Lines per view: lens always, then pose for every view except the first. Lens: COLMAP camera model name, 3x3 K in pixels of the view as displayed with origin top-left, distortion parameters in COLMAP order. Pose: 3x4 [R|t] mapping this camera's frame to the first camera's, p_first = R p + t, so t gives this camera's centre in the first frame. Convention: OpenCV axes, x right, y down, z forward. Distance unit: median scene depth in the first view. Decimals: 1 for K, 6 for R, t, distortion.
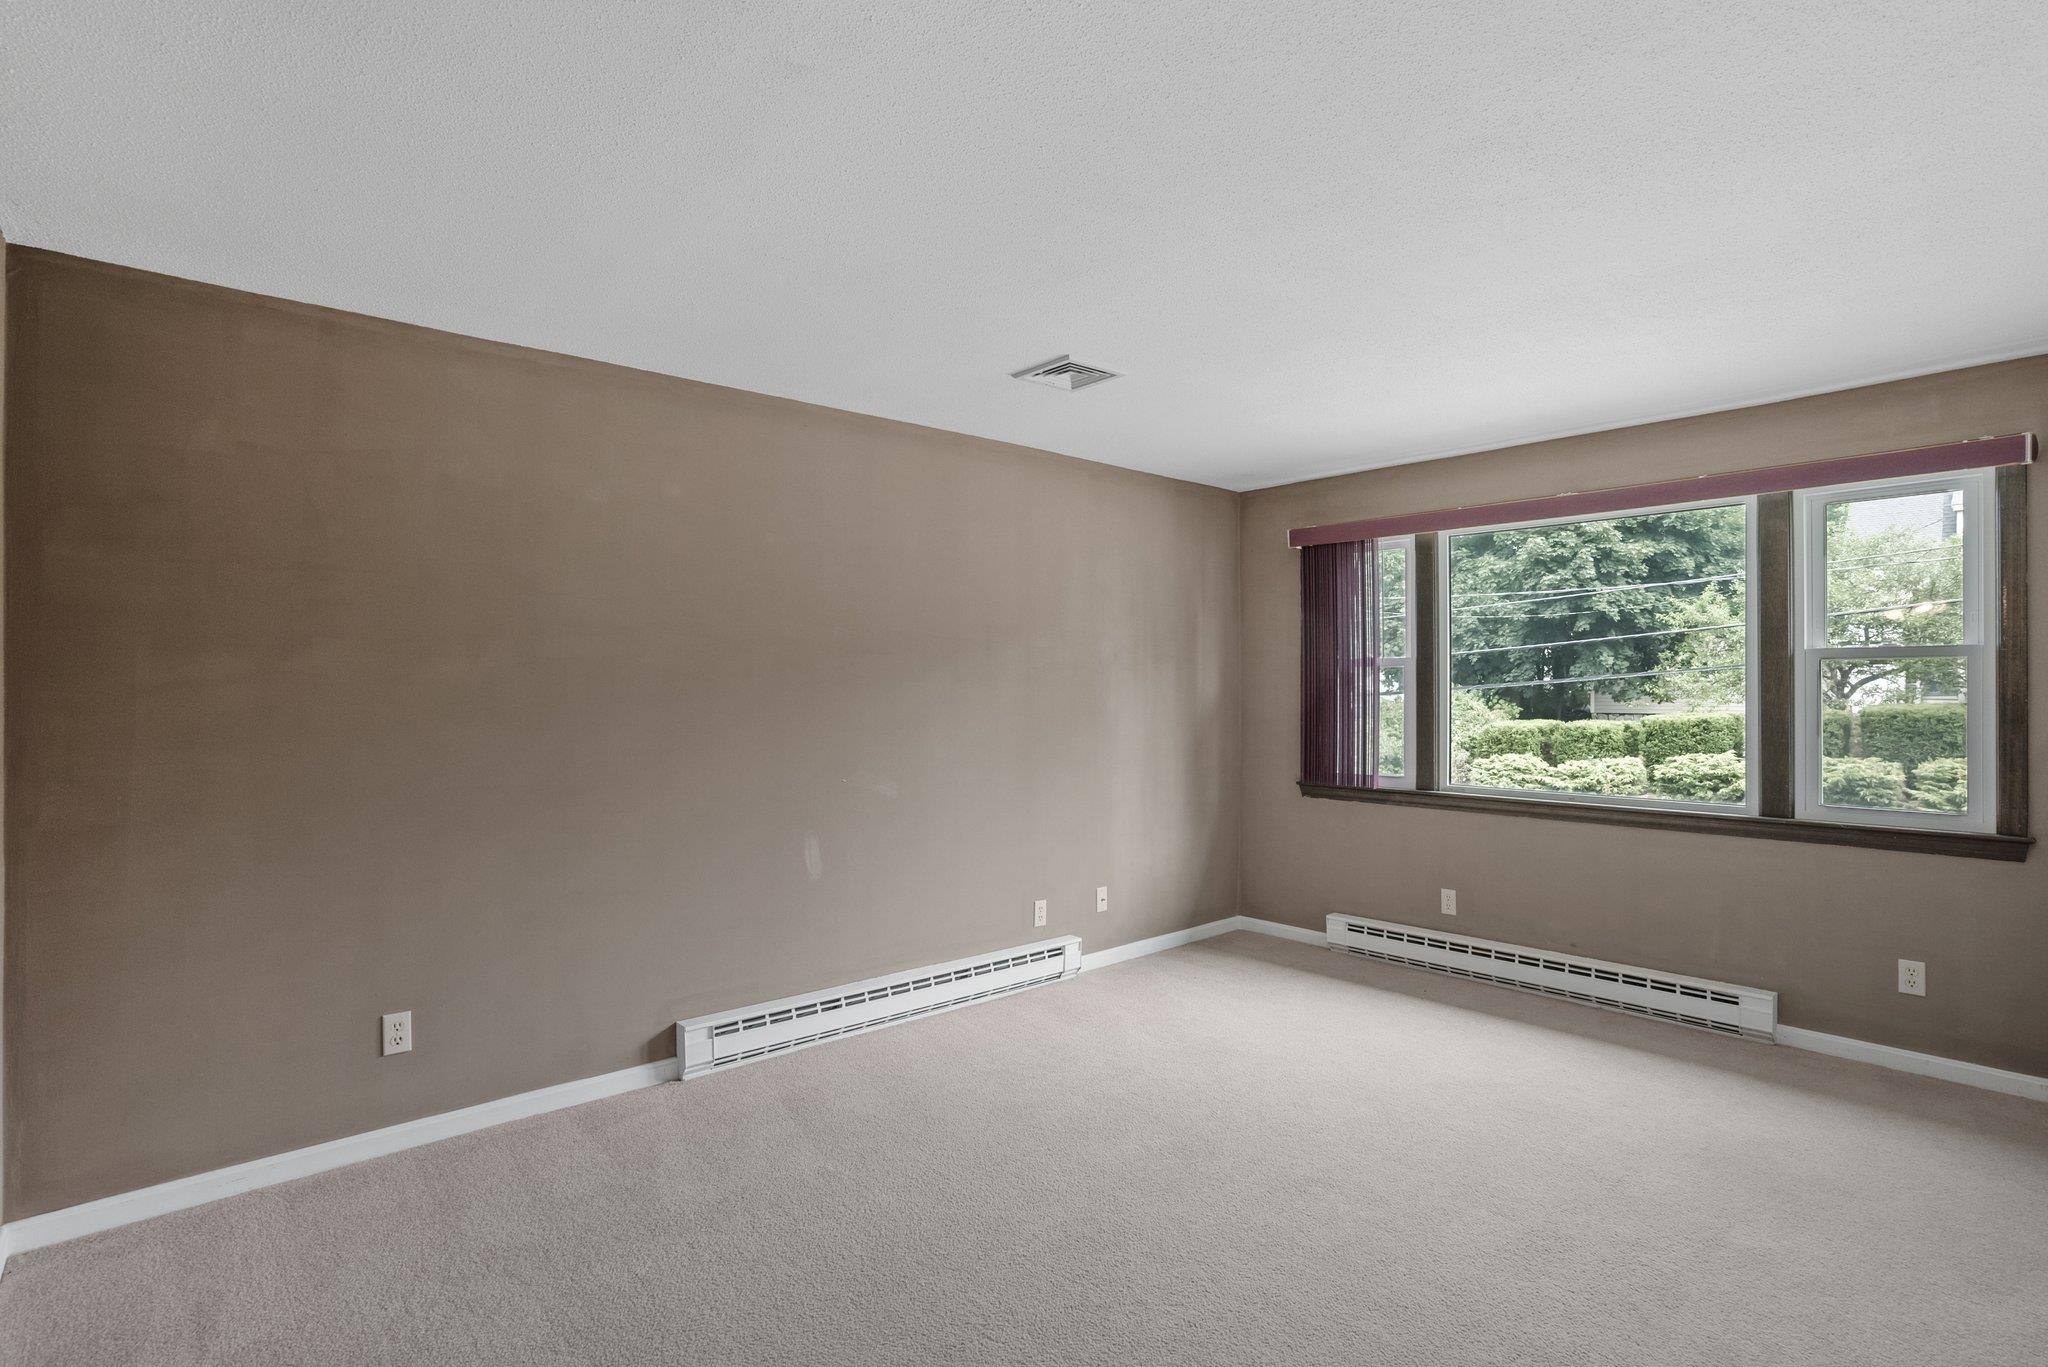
lens RADIAL K [[1021.7, 0, 1024.0], [0, 1021.7, 683.5], [0, 0, 1]] dist [0.001416, 0.008796]
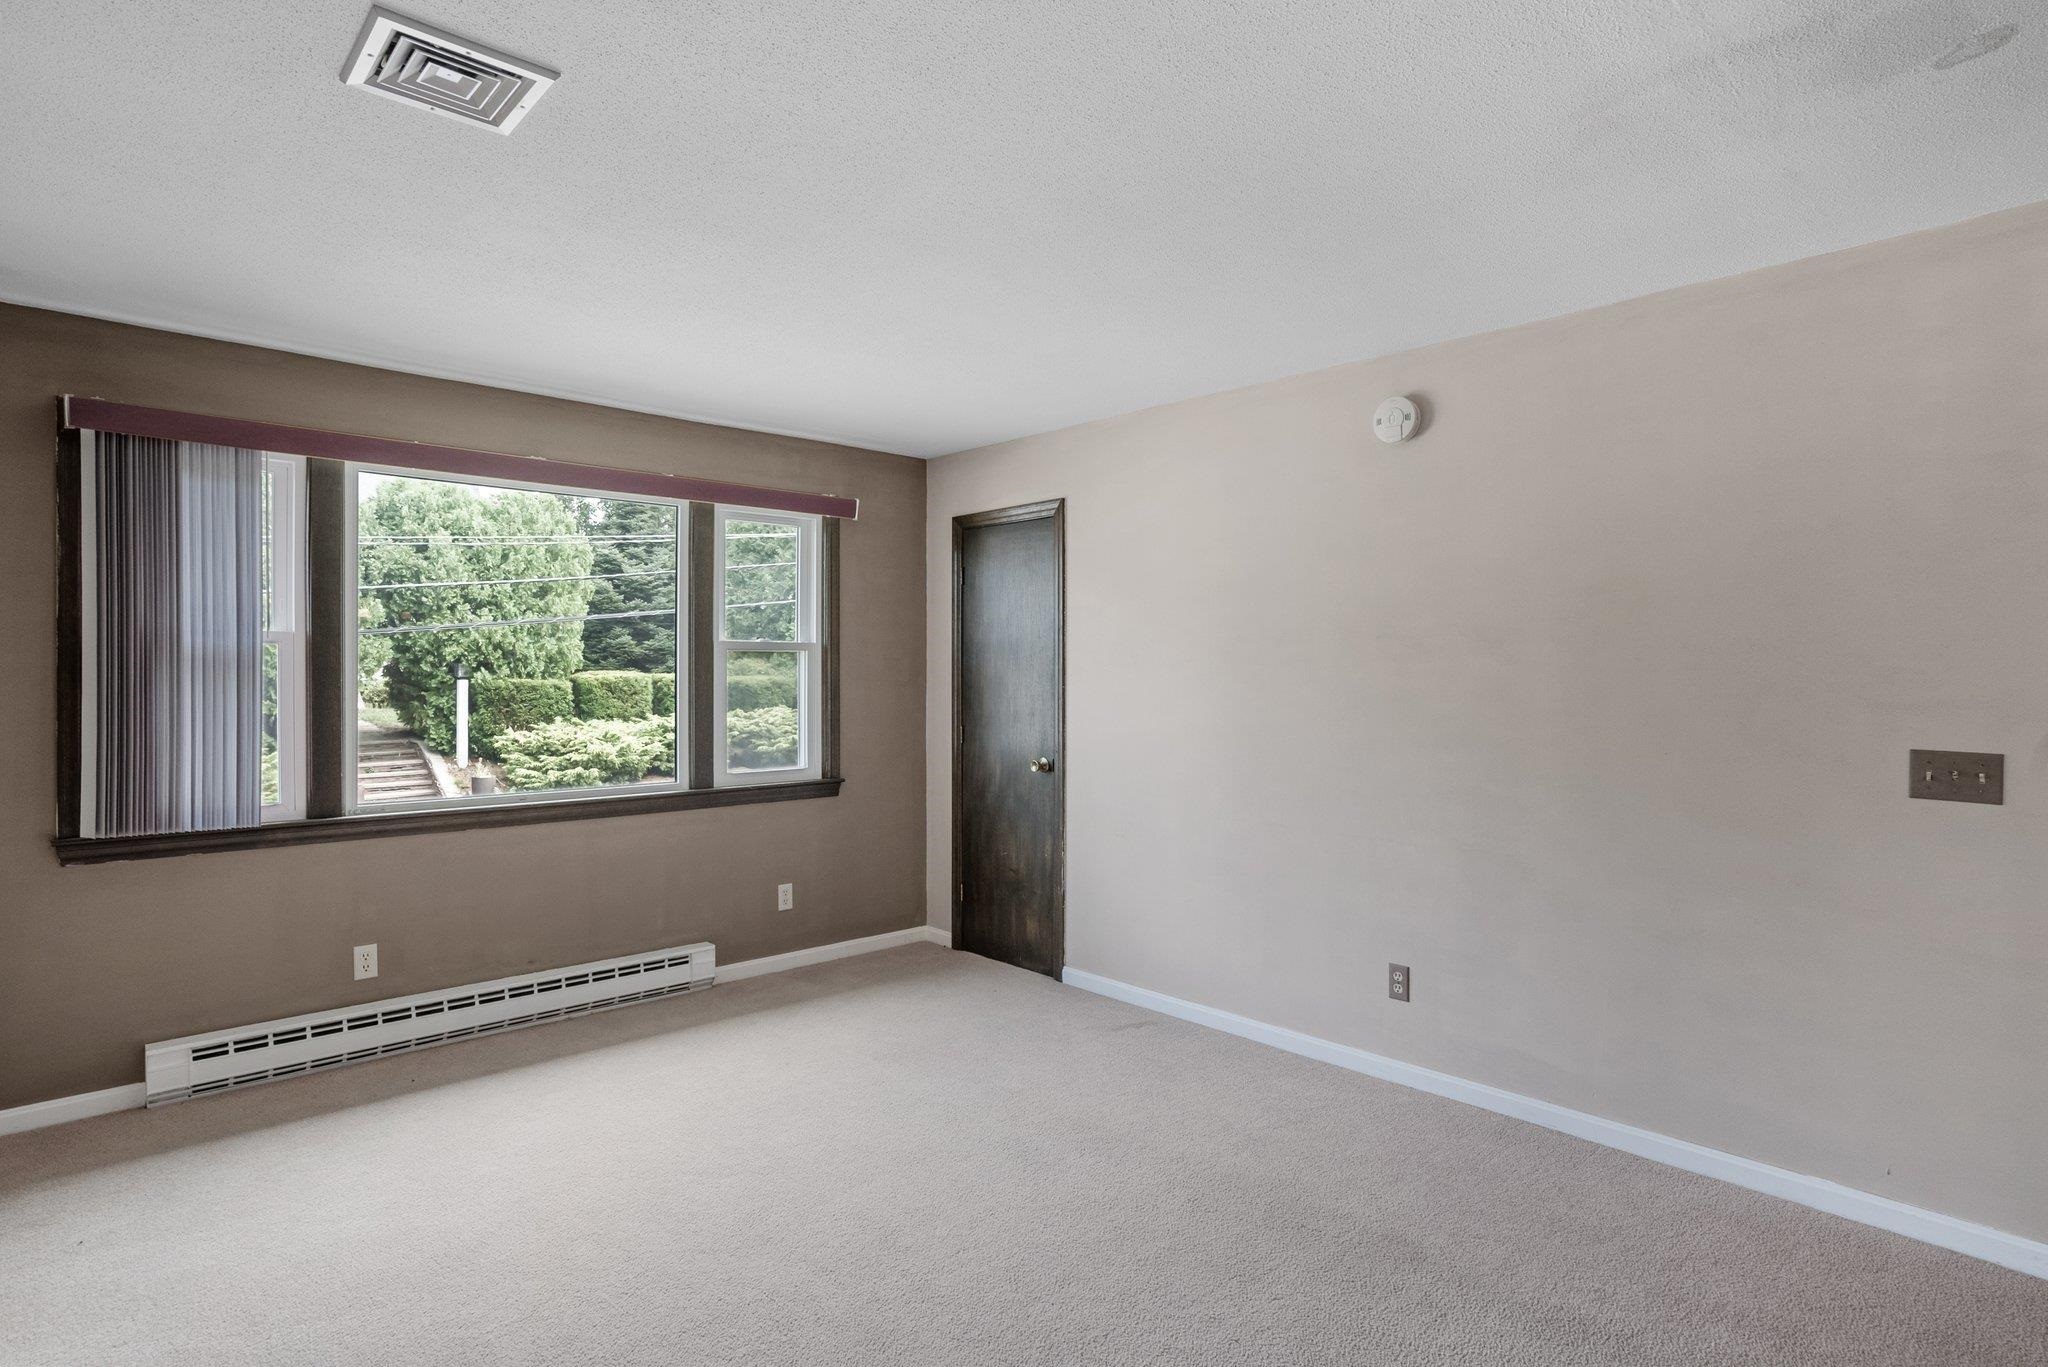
lens RADIAL K [[1093.1, 0, 1029.0], [0, 1093.1, 689.8], [0, 0, 1]] dist [-0.029335, 0.025686]
pose [[-0.024444, -0.004036, 0.999693, -0.374116], [0.005273, 0.999977, 0.004166, 0.014201], [-0.999687, 0.005374, -0.024422, 0.520547]]
